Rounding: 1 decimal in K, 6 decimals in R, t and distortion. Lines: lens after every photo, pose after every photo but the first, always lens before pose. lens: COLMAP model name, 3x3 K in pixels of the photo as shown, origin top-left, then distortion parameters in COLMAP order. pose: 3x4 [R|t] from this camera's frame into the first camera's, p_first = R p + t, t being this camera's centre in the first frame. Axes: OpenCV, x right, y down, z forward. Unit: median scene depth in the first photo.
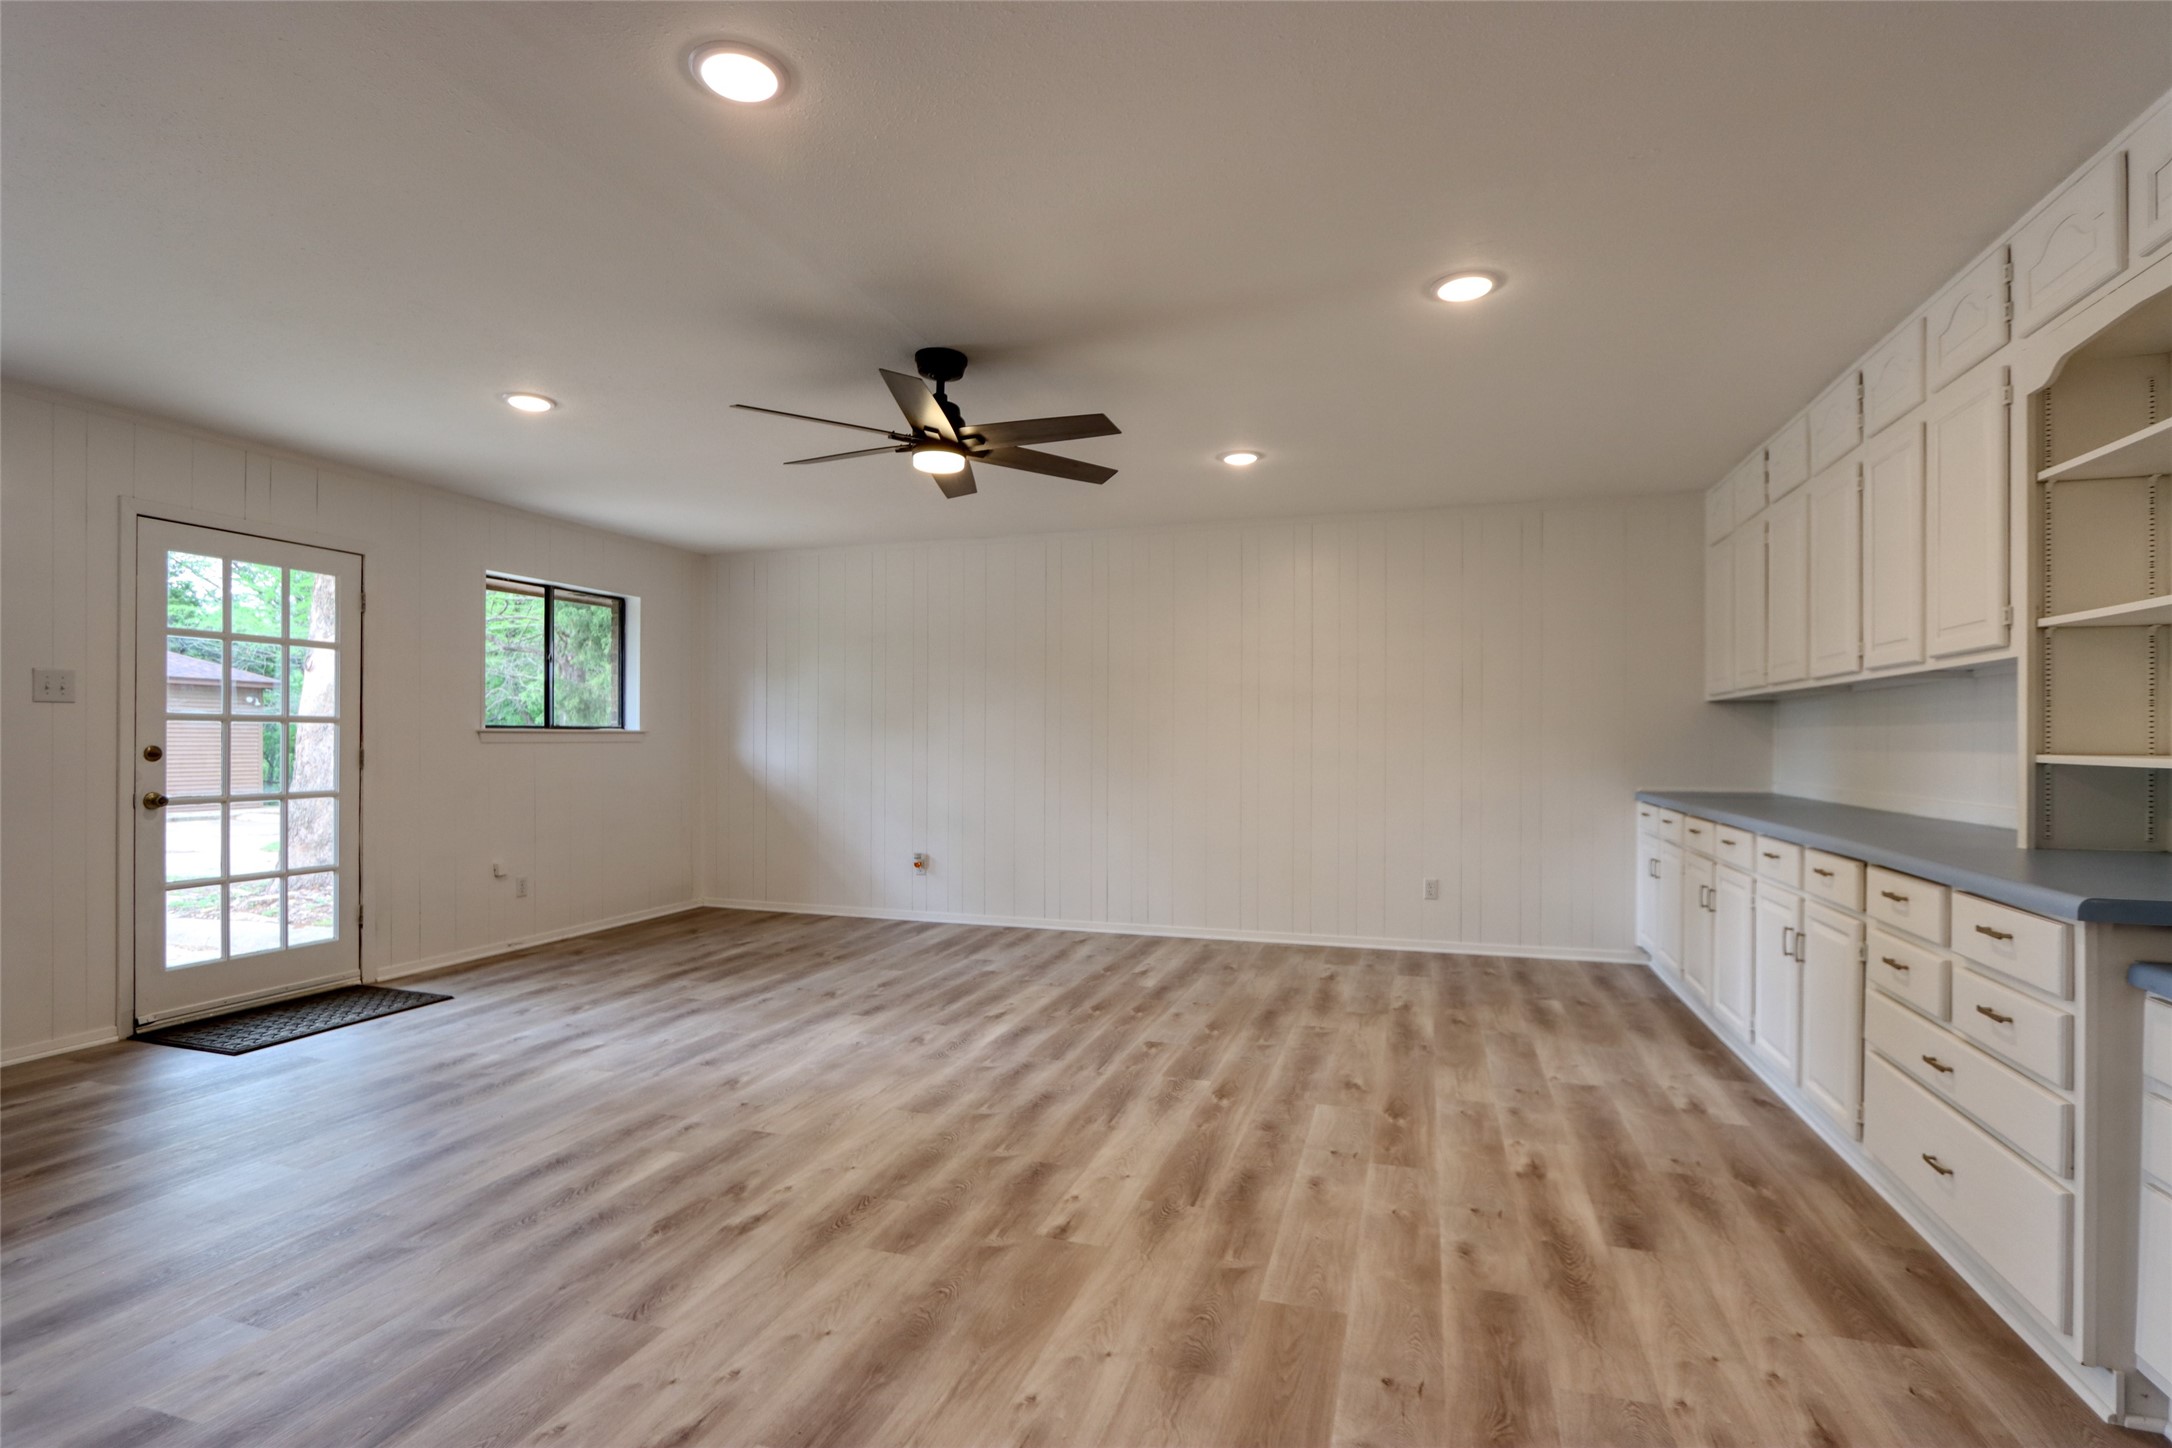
lens RADIAL K [[1044.6, 0, 1094.2], [0, 1044.6, 740.7], [0, 0, 1]] dist [-0.012966, 0.000049]
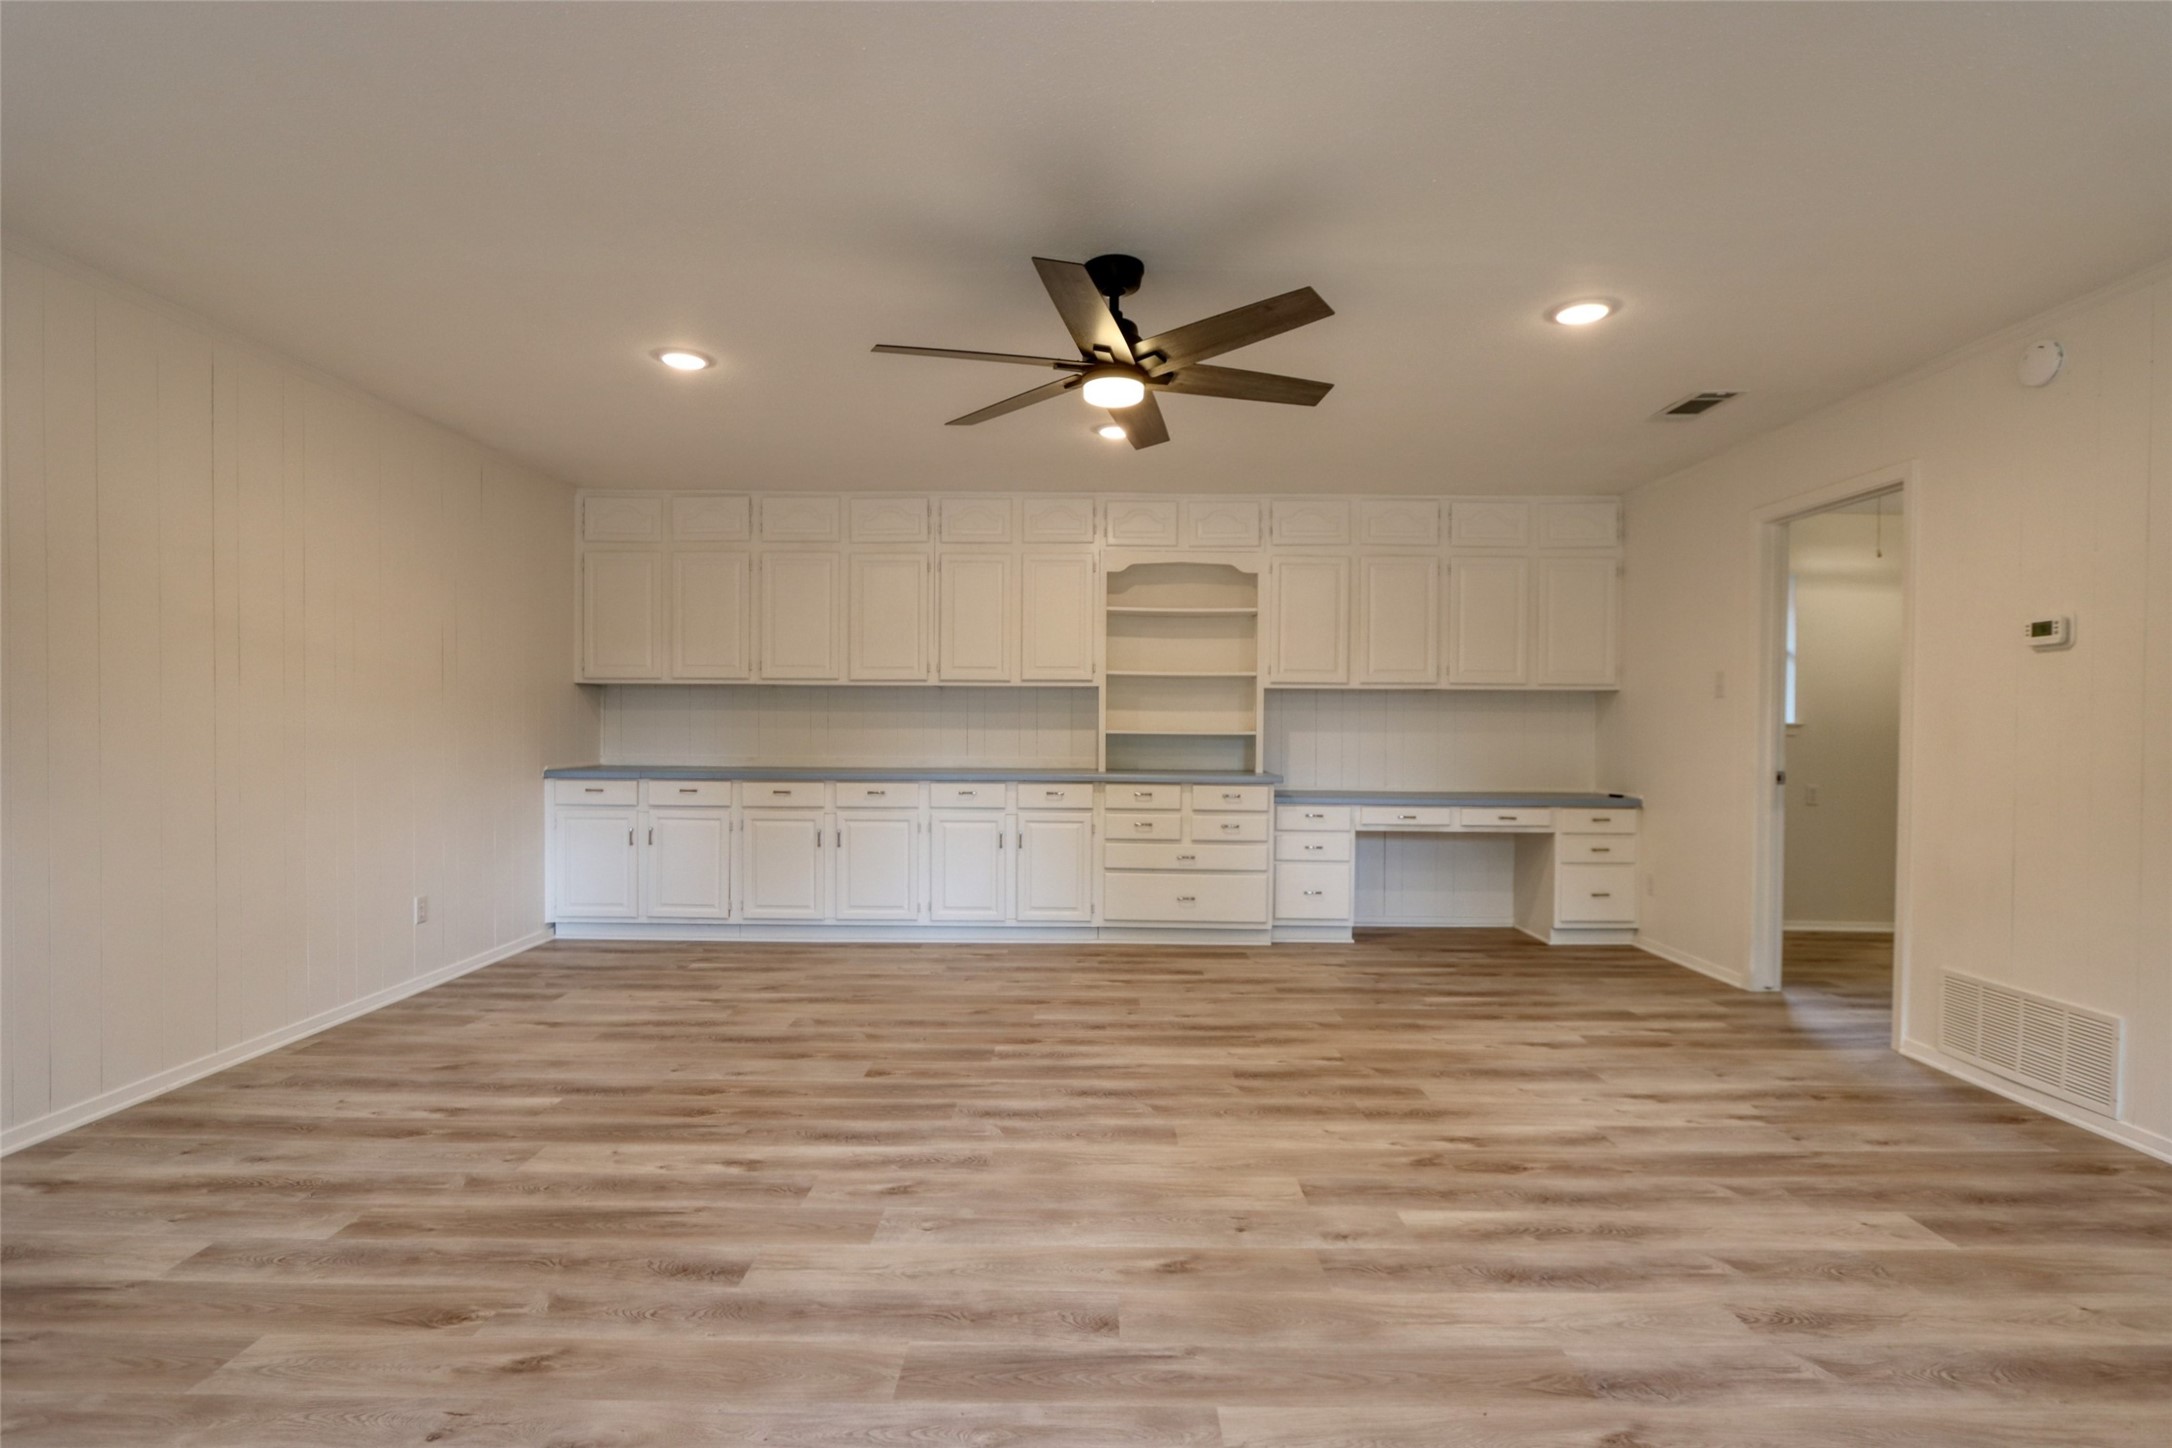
lens RADIAL K [[1044.6, 0, 1094.2], [0, 1044.6, 740.7], [0, 0, 1]] dist [-0.012966, 0.000049]
pose [[-0.306139, -0.018132, 0.951814, -1.000809], [-0.008694, 0.999830, 0.016250, -0.001407], [-0.951947, -0.003301, -0.306245, 1.337296]]
